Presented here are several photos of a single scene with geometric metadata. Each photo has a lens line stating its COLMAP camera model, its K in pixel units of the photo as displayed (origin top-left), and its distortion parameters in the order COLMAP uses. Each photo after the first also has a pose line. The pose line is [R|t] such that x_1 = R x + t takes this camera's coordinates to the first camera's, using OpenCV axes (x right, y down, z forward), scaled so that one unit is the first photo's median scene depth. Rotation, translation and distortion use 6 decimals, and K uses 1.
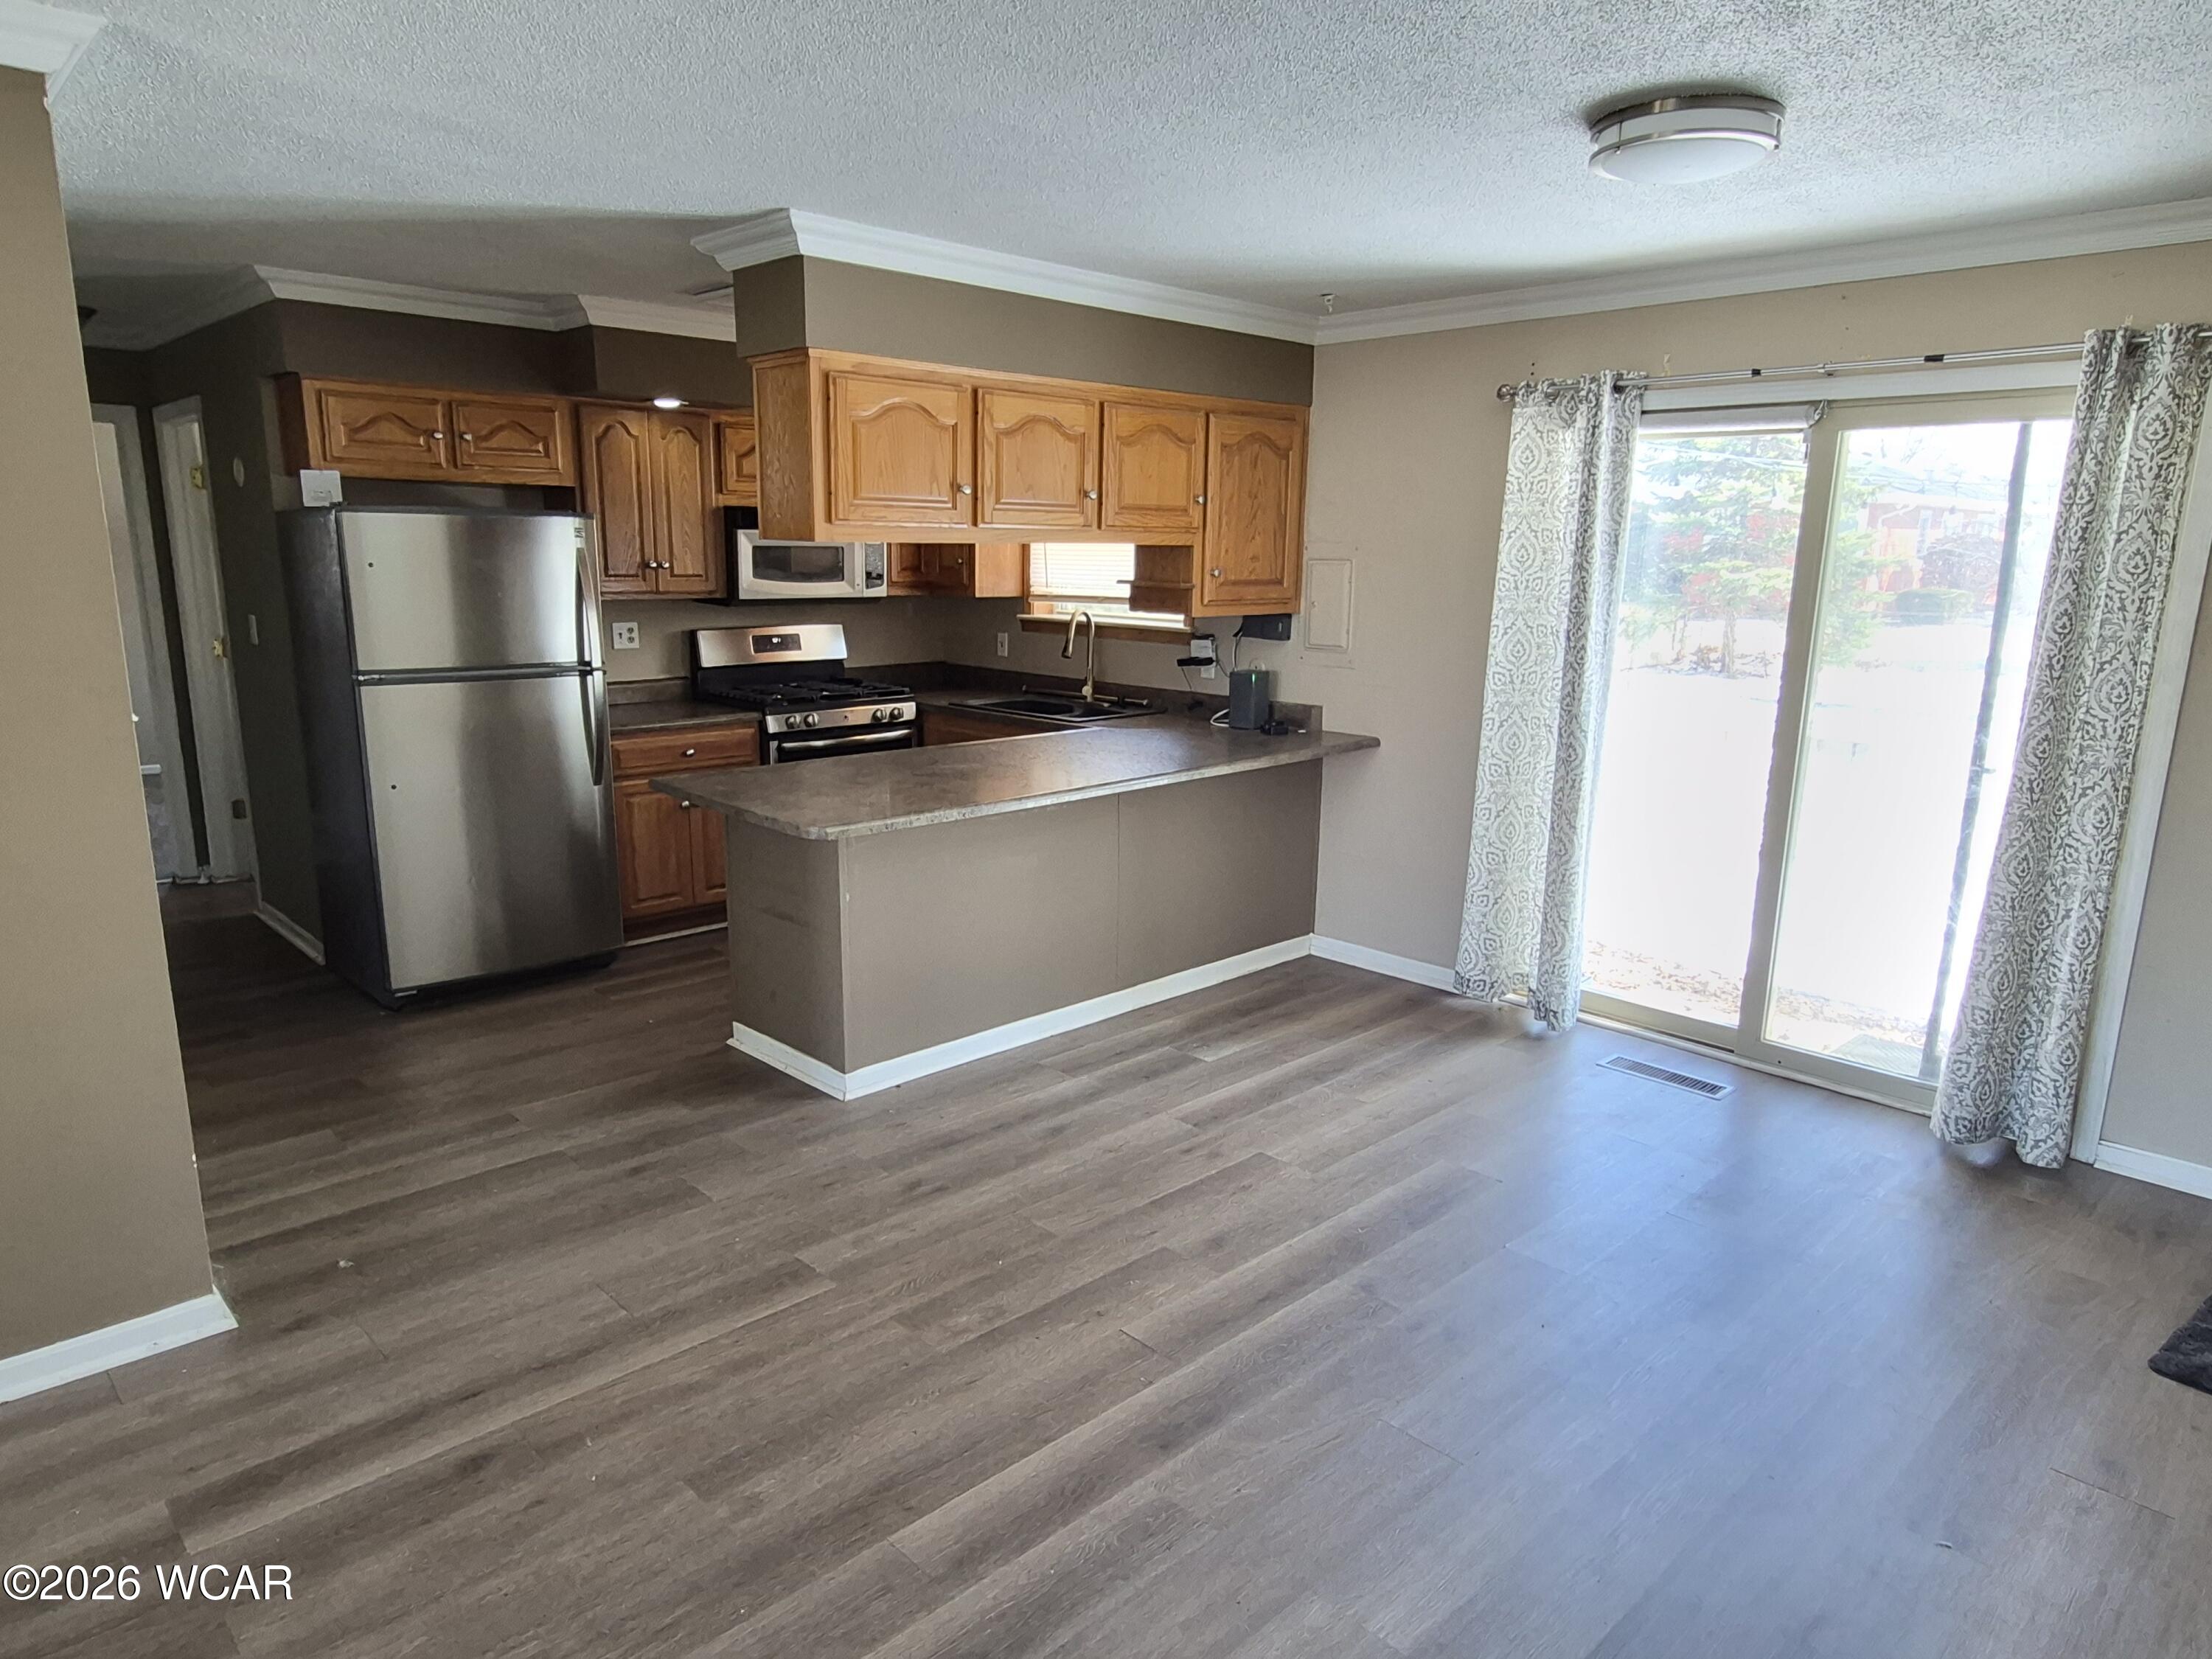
lens RADIAL K [[1379.0, 0, 1097.3], [0, 1379.0, 855.5], [0, 0, 1]] dist [0.001250, 0.003428]
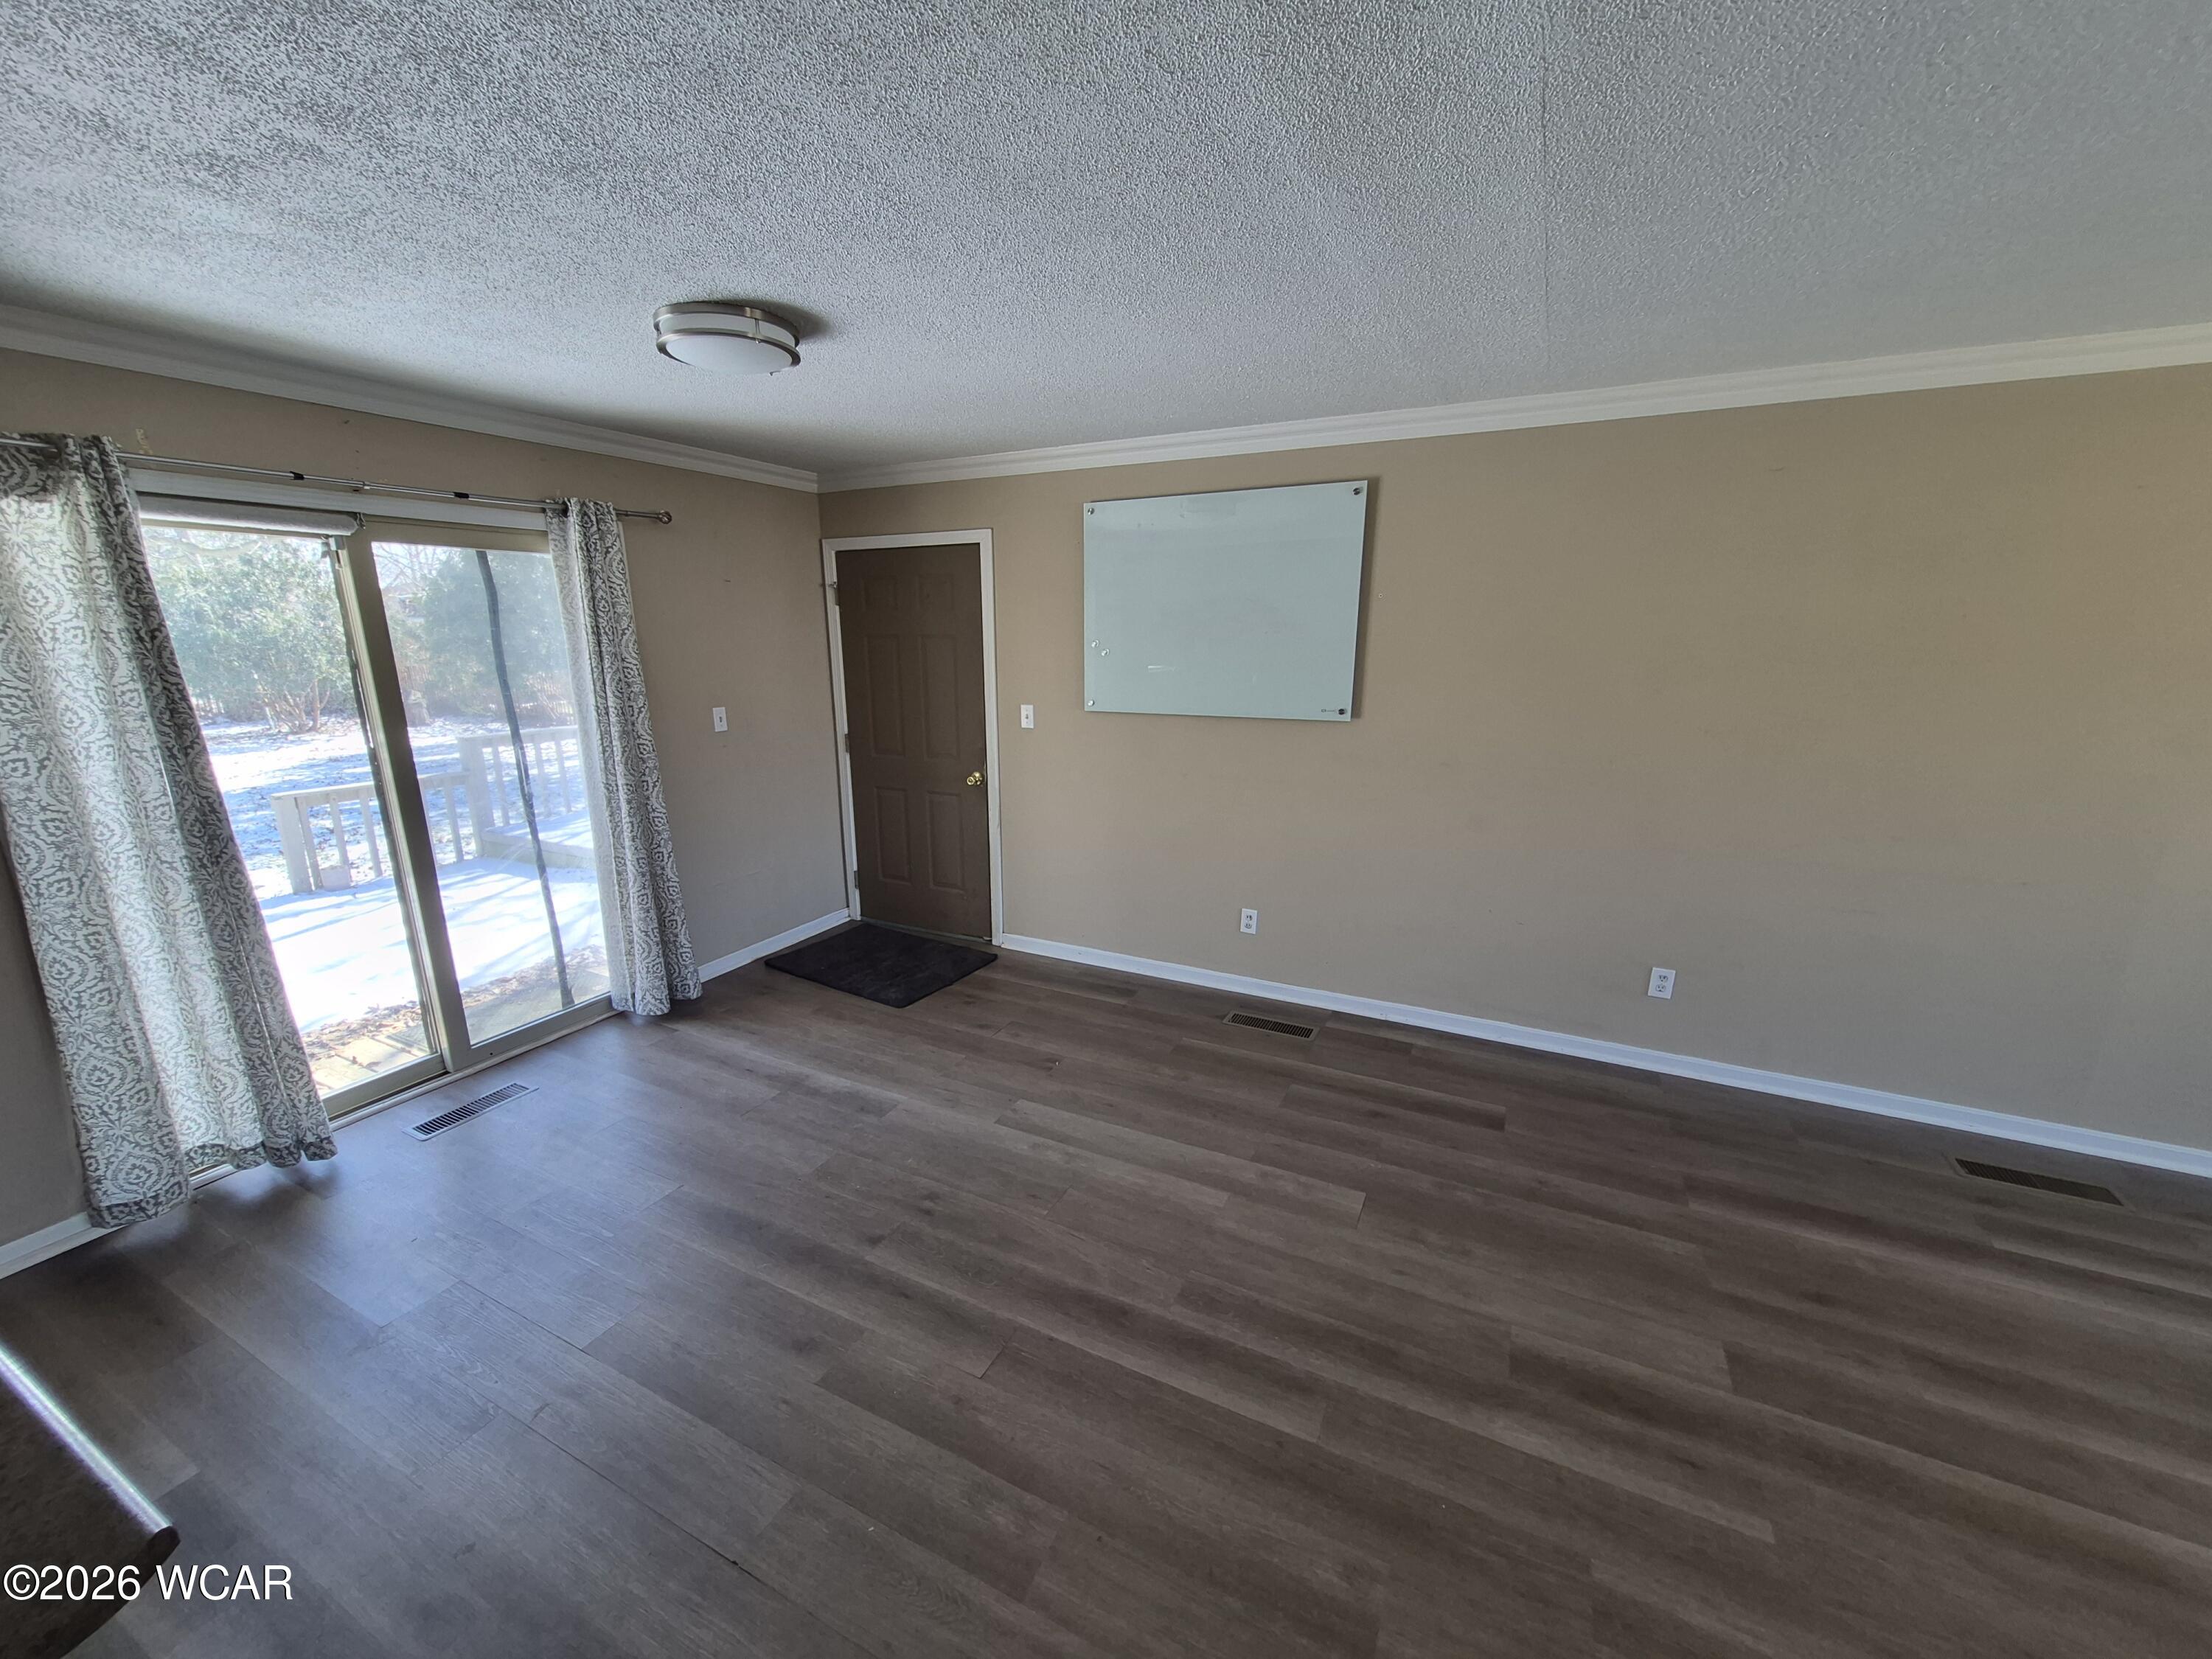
lens RADIAL K [[867.8, 0, 1081.7], [0, 867.8, 854.1], [0, 0, 1]] dist [0.003306, -0.001407]
pose [[-0.323325, -0.250498, 0.912531, -0.329074], [0.207819, 0.921987, 0.326727, -0.152848], [-0.923186, 0.295280, -0.246043, 0.599489]]
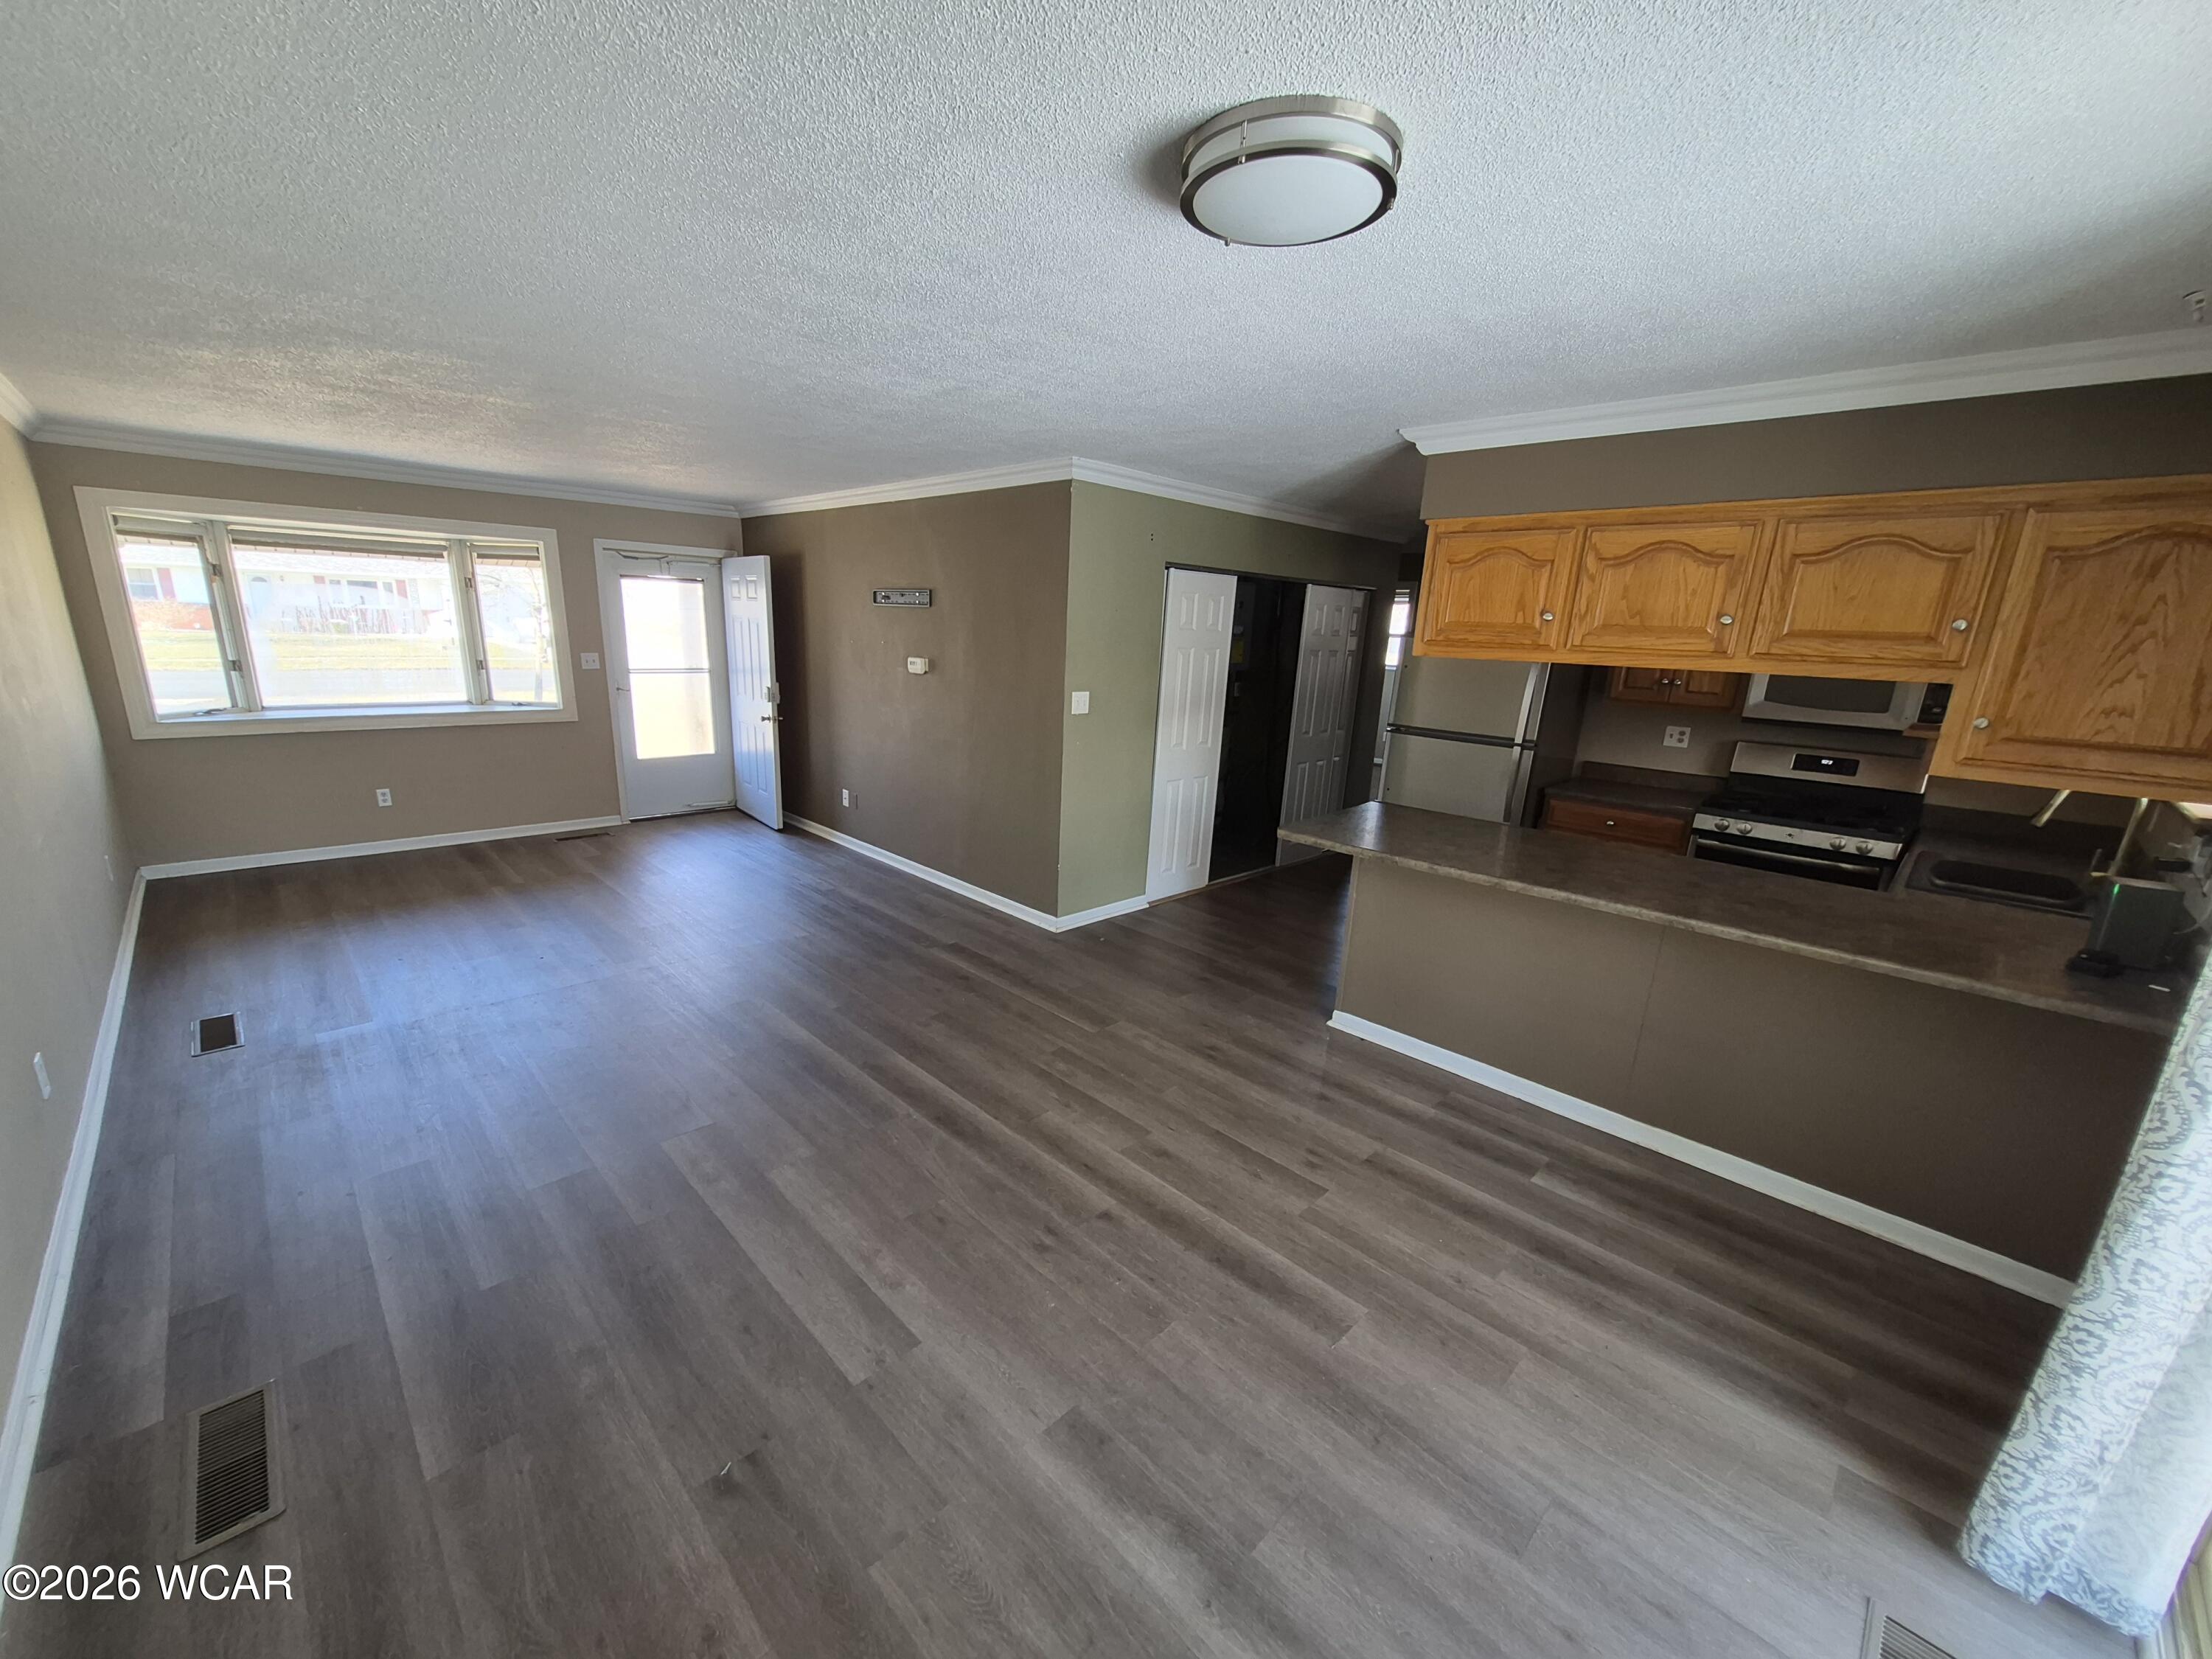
lens RADIAL K [[867.8, 0, 1085.8], [0, 867.8, 854.8], [0, 0, 1]] dist [0.003306, -0.001407]
pose [[0.006569, 0.244374, -0.969659, 0.598157], [-0.259461, 0.936887, 0.234357, -0.129860], [0.965731, 0.250049, 0.069560, 0.548311]]
